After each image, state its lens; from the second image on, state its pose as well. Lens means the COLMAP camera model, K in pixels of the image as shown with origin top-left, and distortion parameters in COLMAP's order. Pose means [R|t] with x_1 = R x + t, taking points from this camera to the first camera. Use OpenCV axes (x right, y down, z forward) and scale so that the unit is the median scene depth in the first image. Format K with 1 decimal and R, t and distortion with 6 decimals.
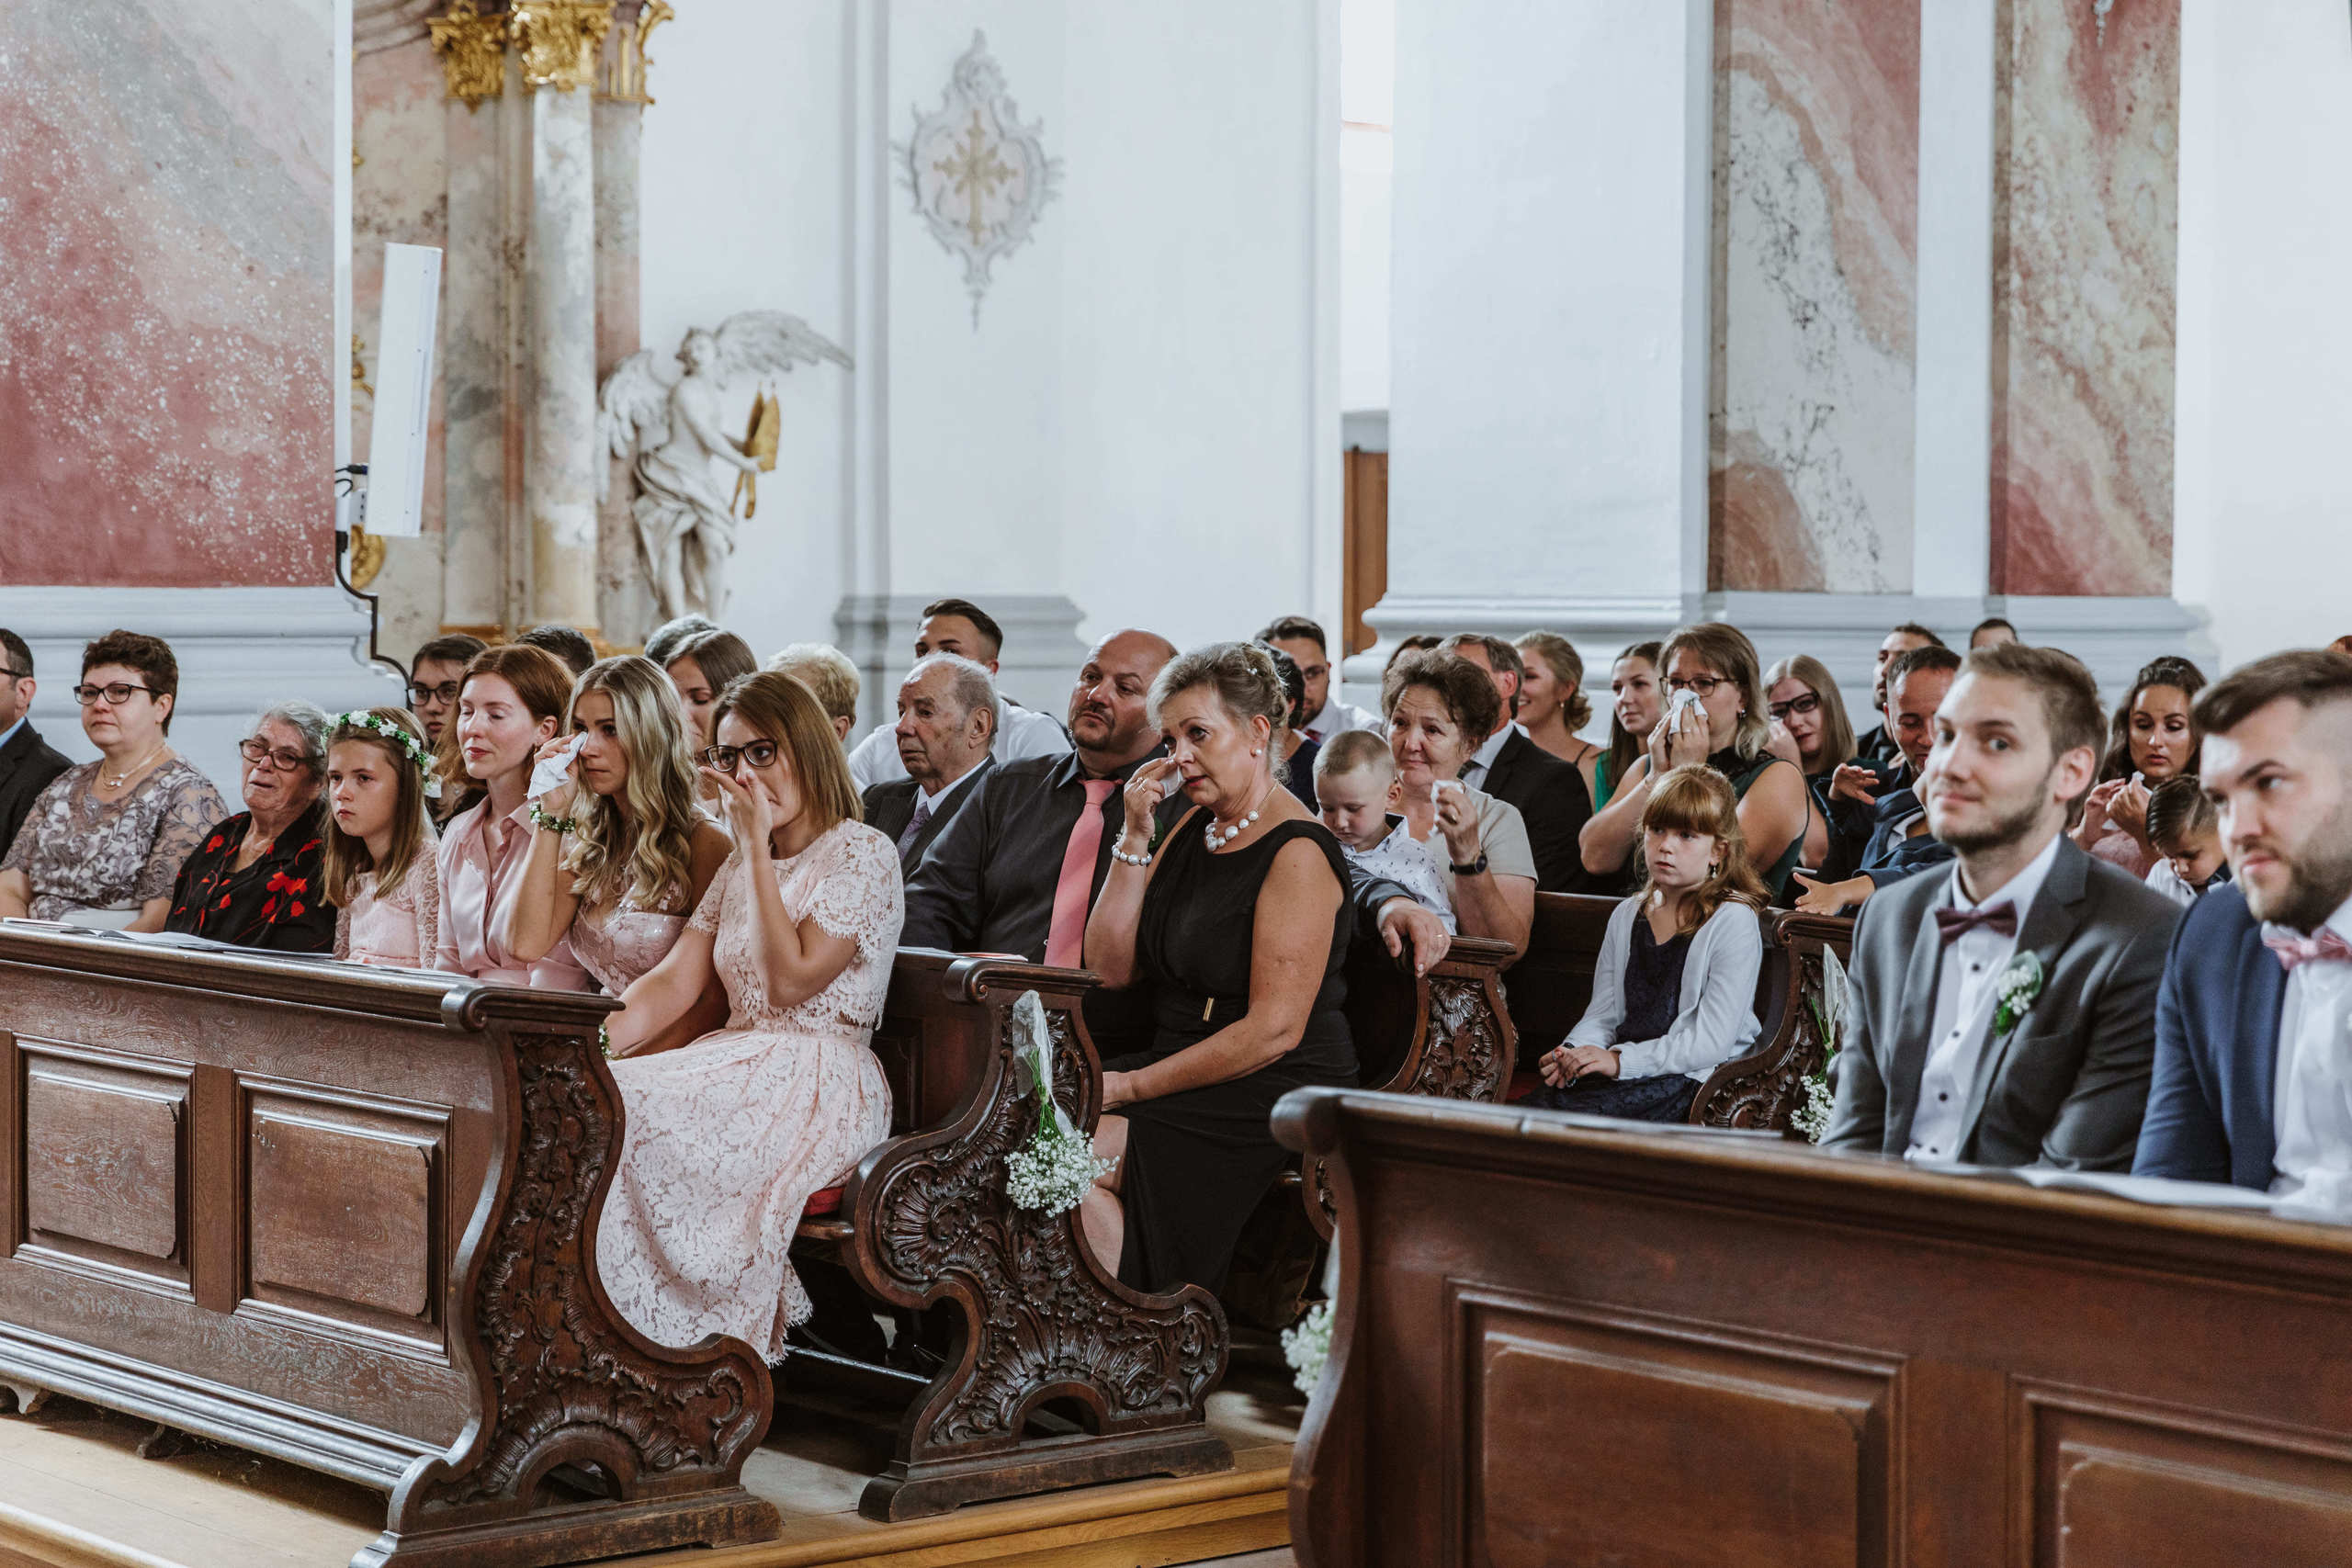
lens RADIAL K [[4327.1, 0, 1176.0], [0, 4327.1, 784.0], [0, 0, 1]] dist [0.008751, -0.209155]
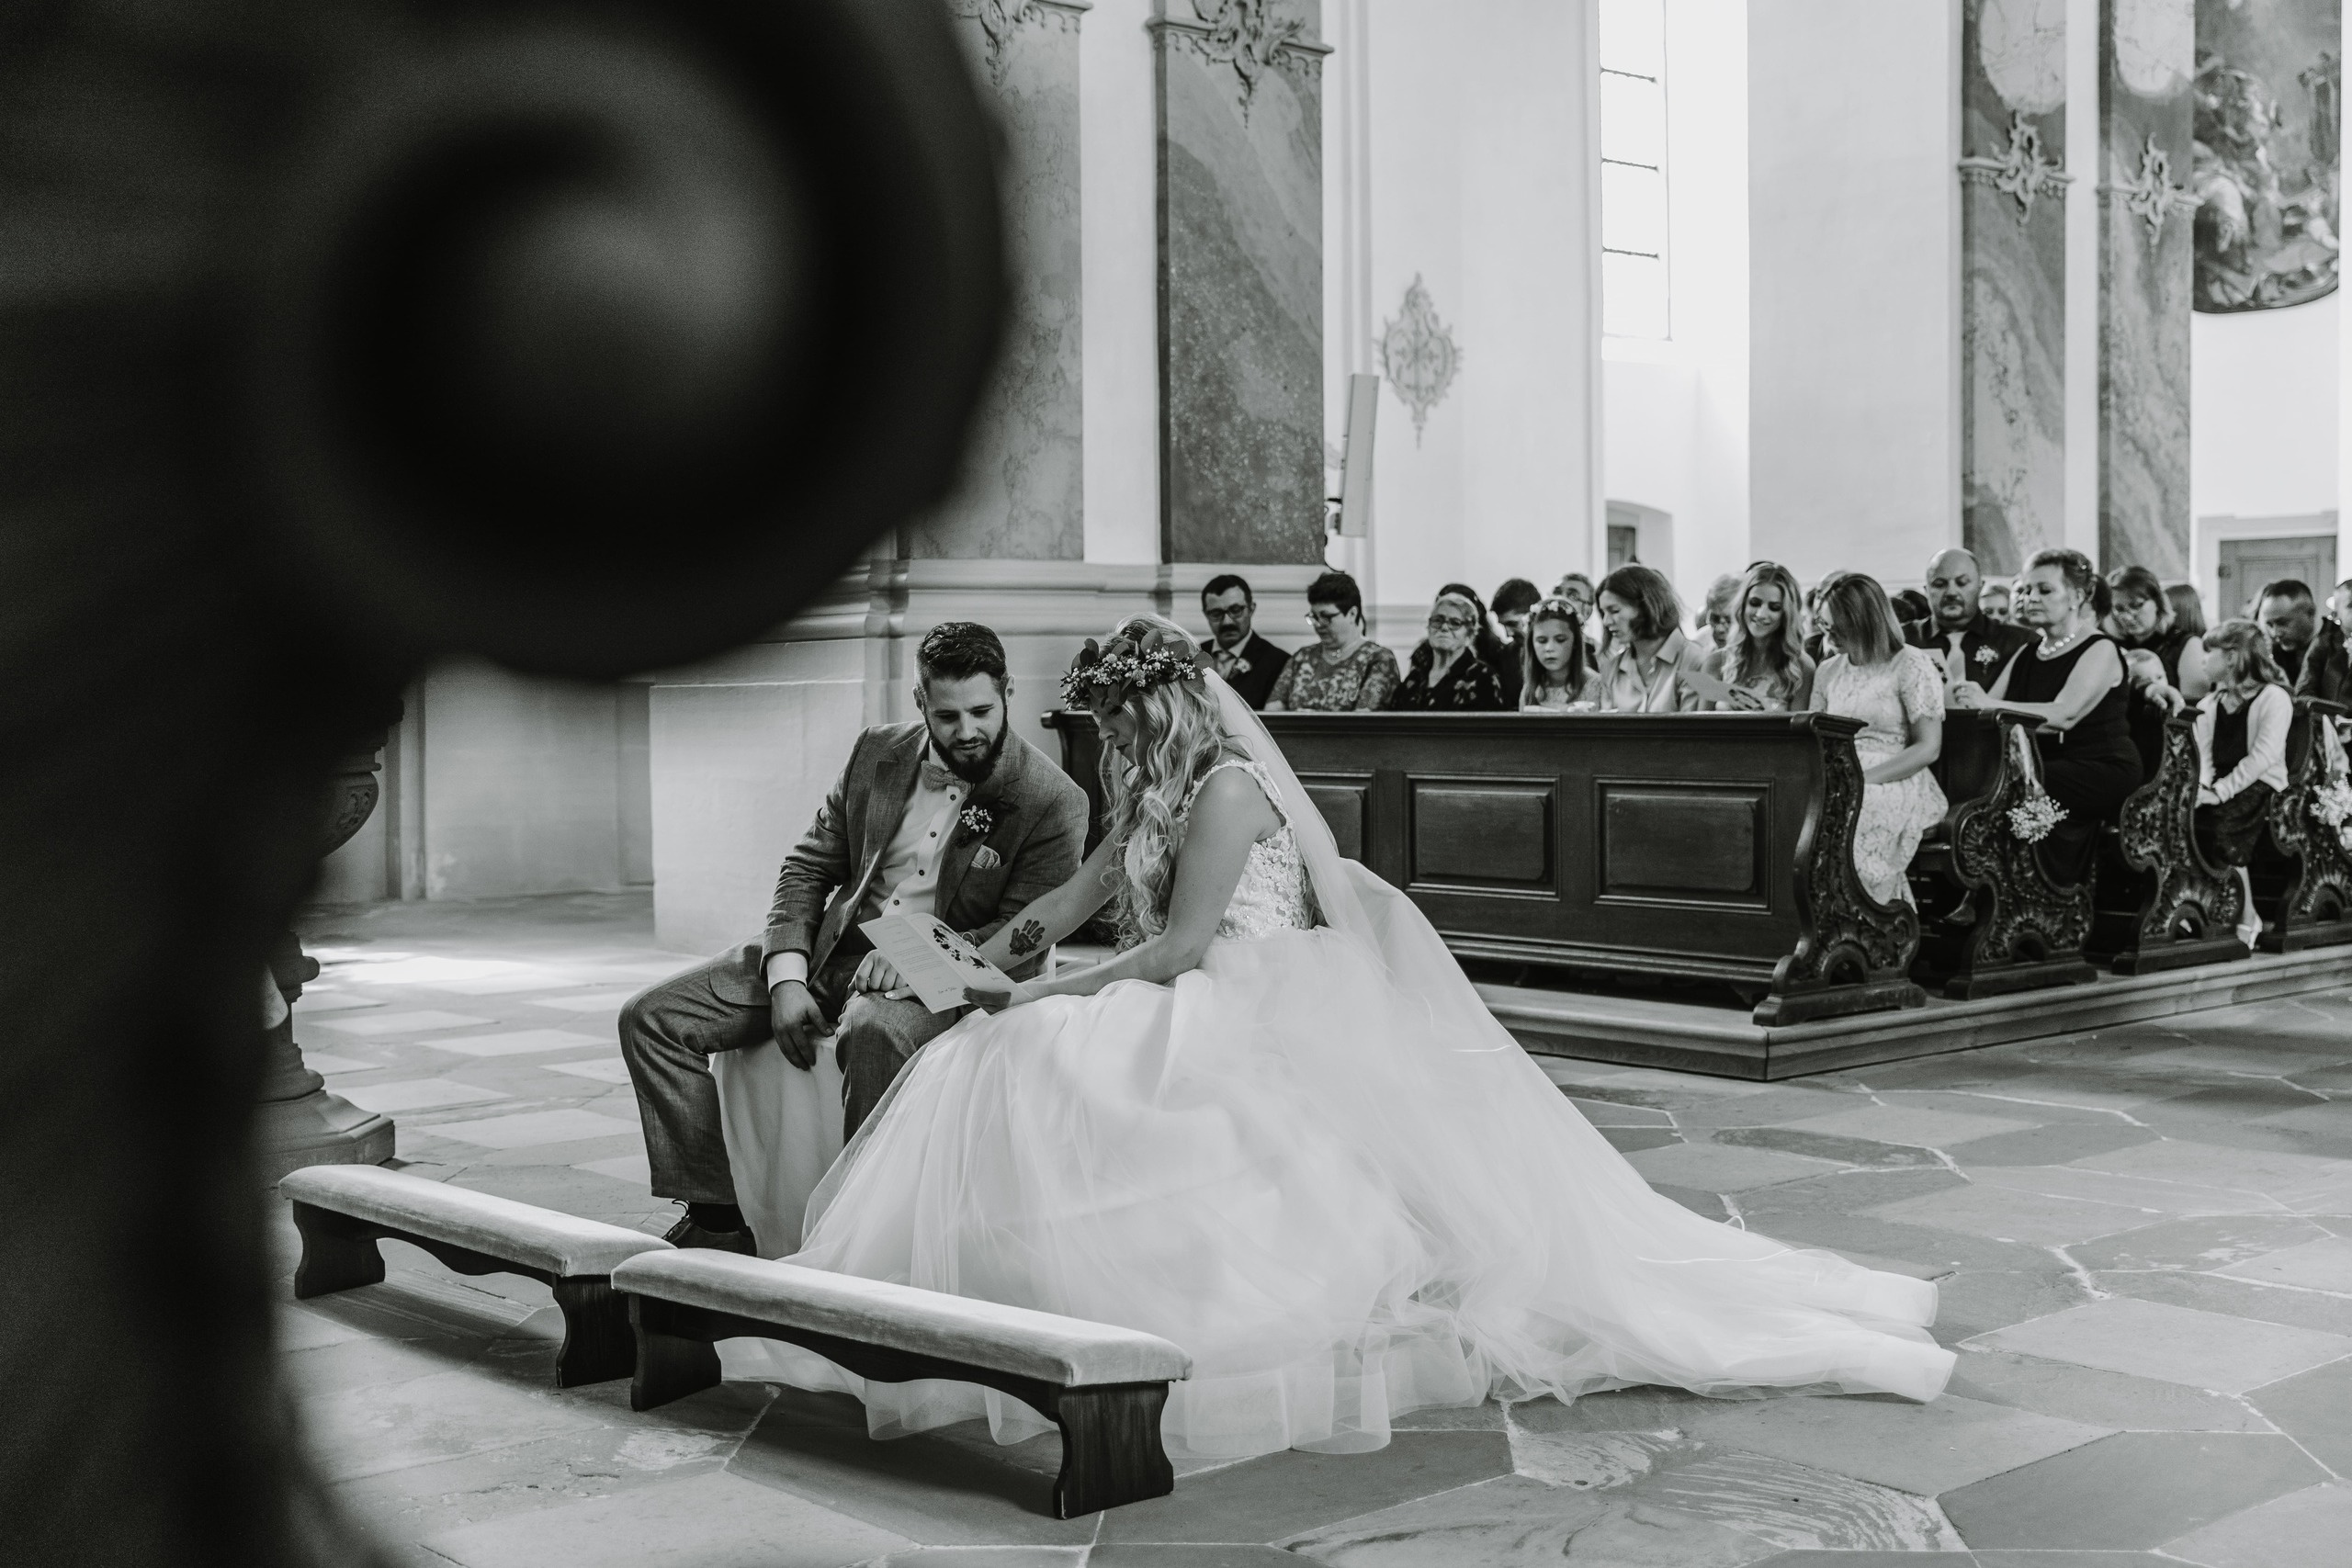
lens RADIAL K [[2726.6, 0, 1176.0], [0, 2726.6, 784.0], [0, 0, 1]] dist [-0.010373, -0.017741]
pose [[0.999803, -0.017820, 0.008772, -0.204198], [0.017815, 0.999841, 0.000664, 0.032699], [-0.008782, -0.000507, 0.999961, -0.096082]]
